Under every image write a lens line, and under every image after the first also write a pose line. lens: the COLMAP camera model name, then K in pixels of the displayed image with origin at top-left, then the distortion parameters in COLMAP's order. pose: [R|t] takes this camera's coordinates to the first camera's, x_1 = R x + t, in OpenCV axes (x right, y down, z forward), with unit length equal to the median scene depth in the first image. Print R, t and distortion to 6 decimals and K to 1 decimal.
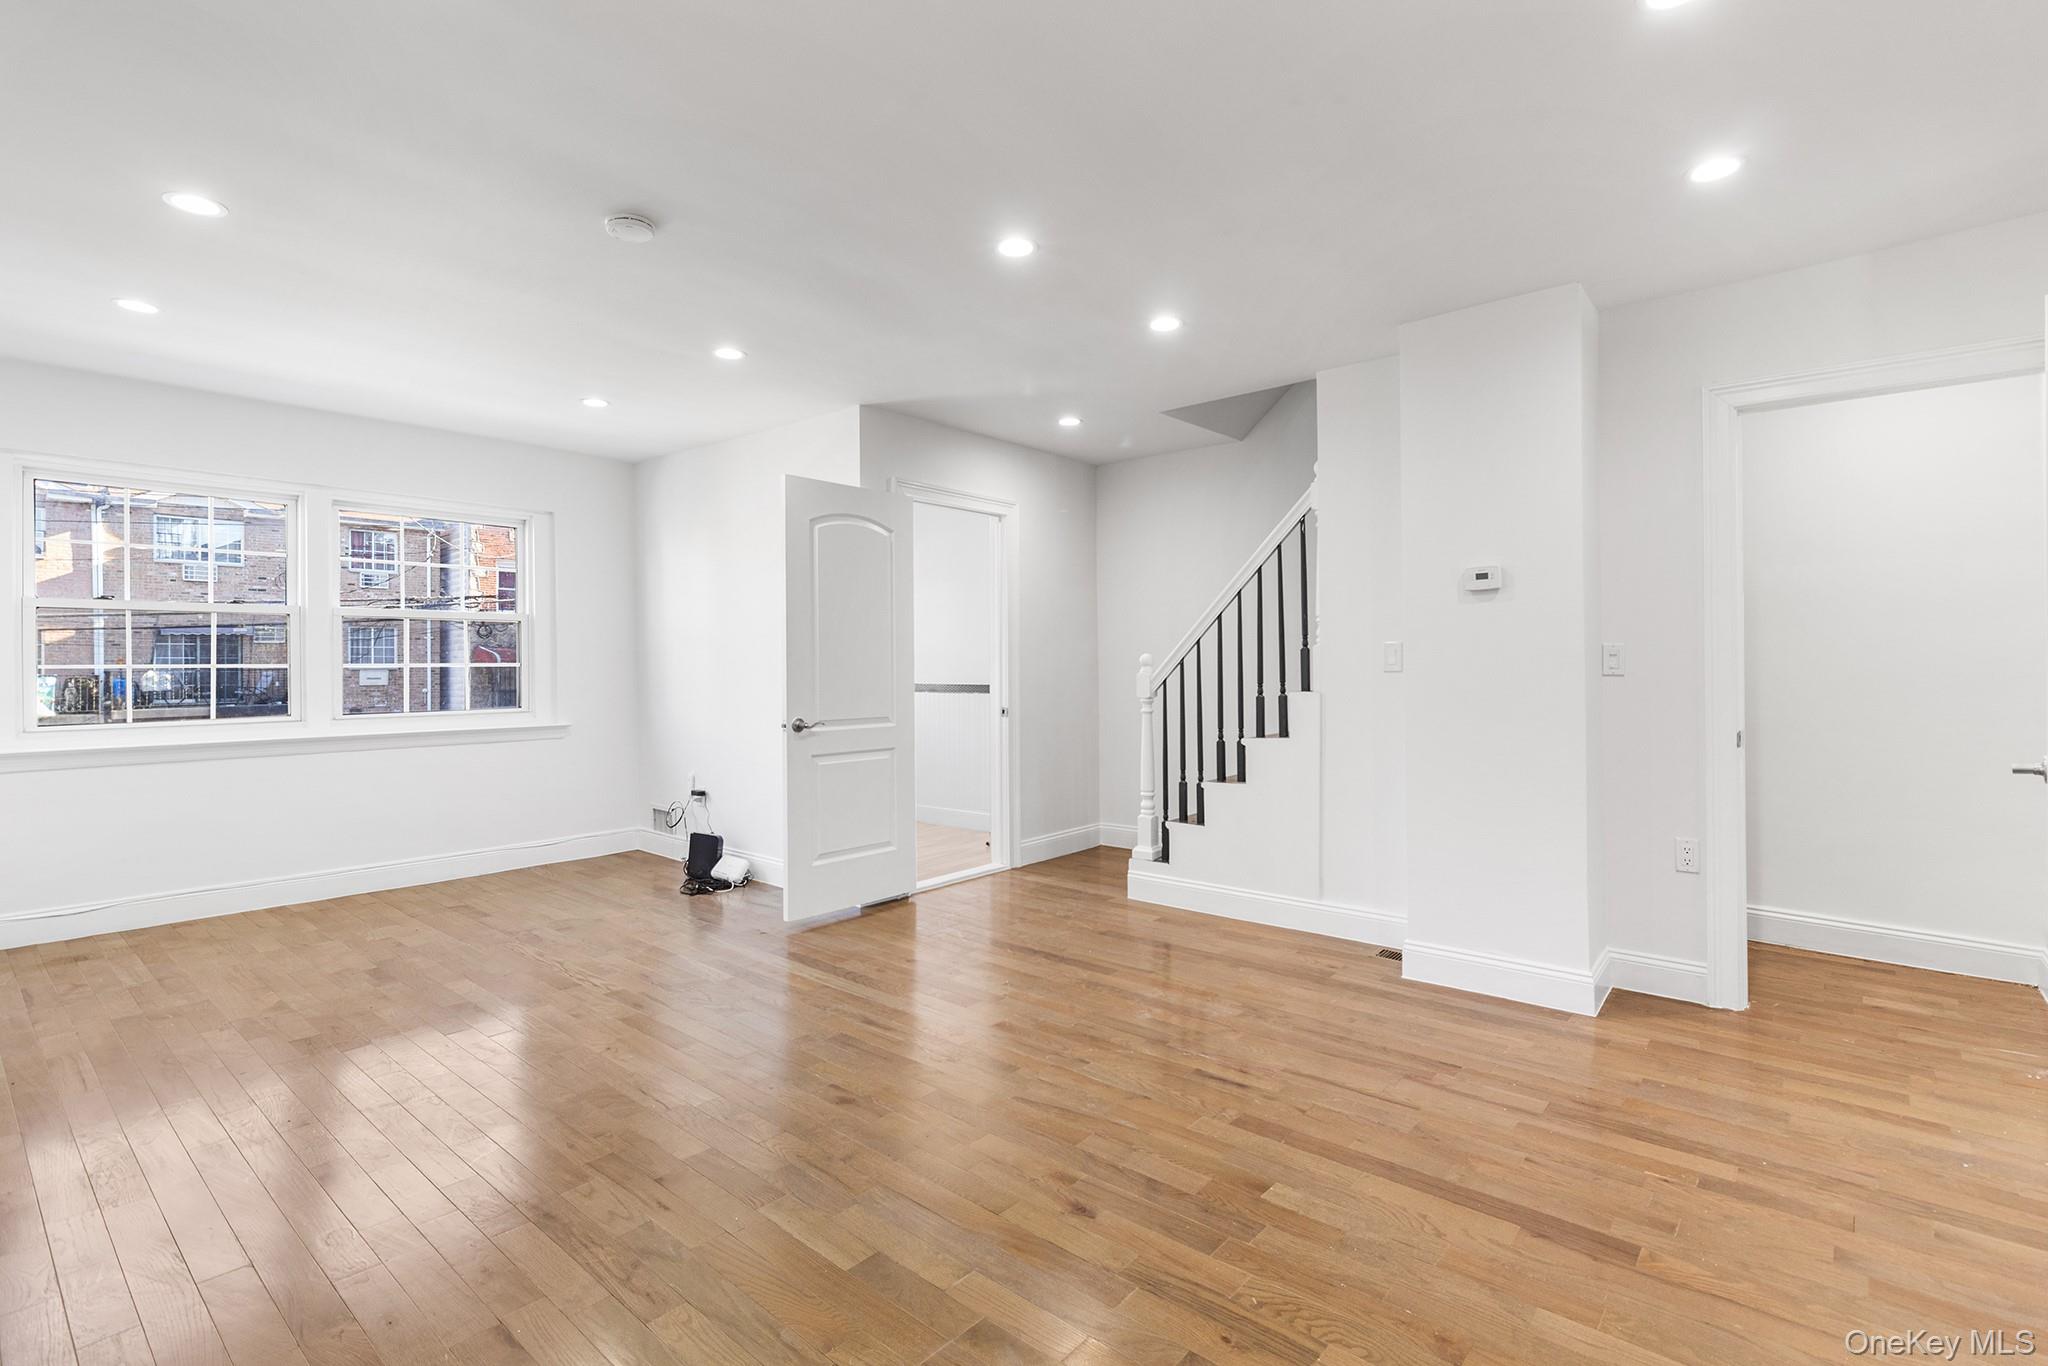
lens RADIAL K [[955.7, 0, 1035.3], [0, 955.7, 663.0], [0, 0, 1]] dist [0.005080, -0.001398]
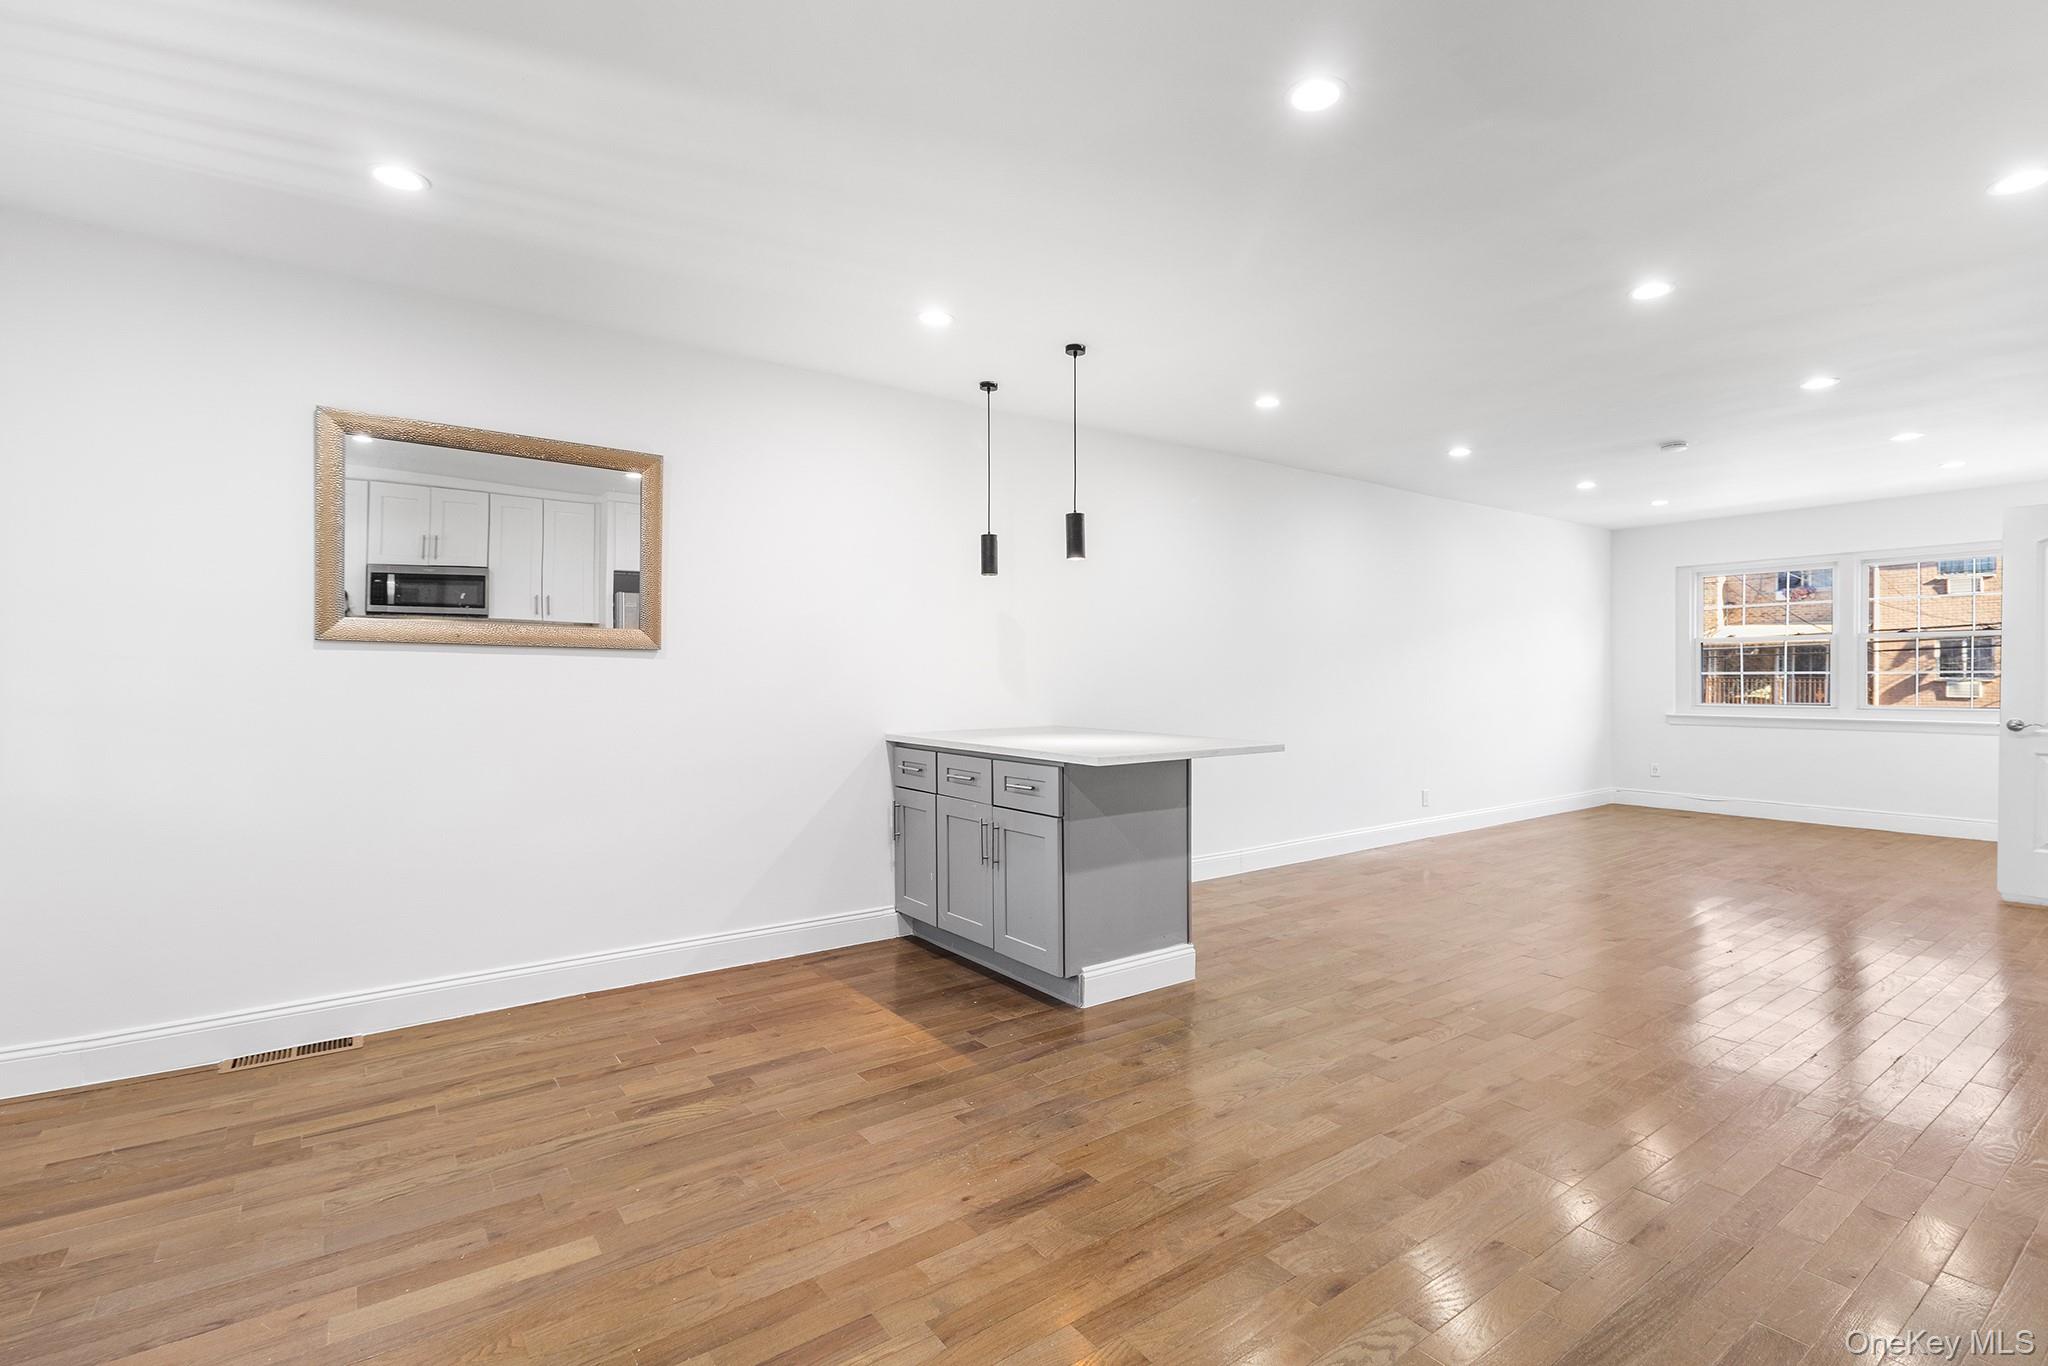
lens RADIAL K [[955.7, 0, 1059.2], [0, 955.7, 690.0], [0, 0, 1]] dist [0.005080, -0.001398]
pose [[-0.219729, 0.021230, -0.975330, 1.011128], [0.000997, 0.999768, 0.021537, -0.003830], [0.975560, 0.003760, -0.219700, 0.116897]]
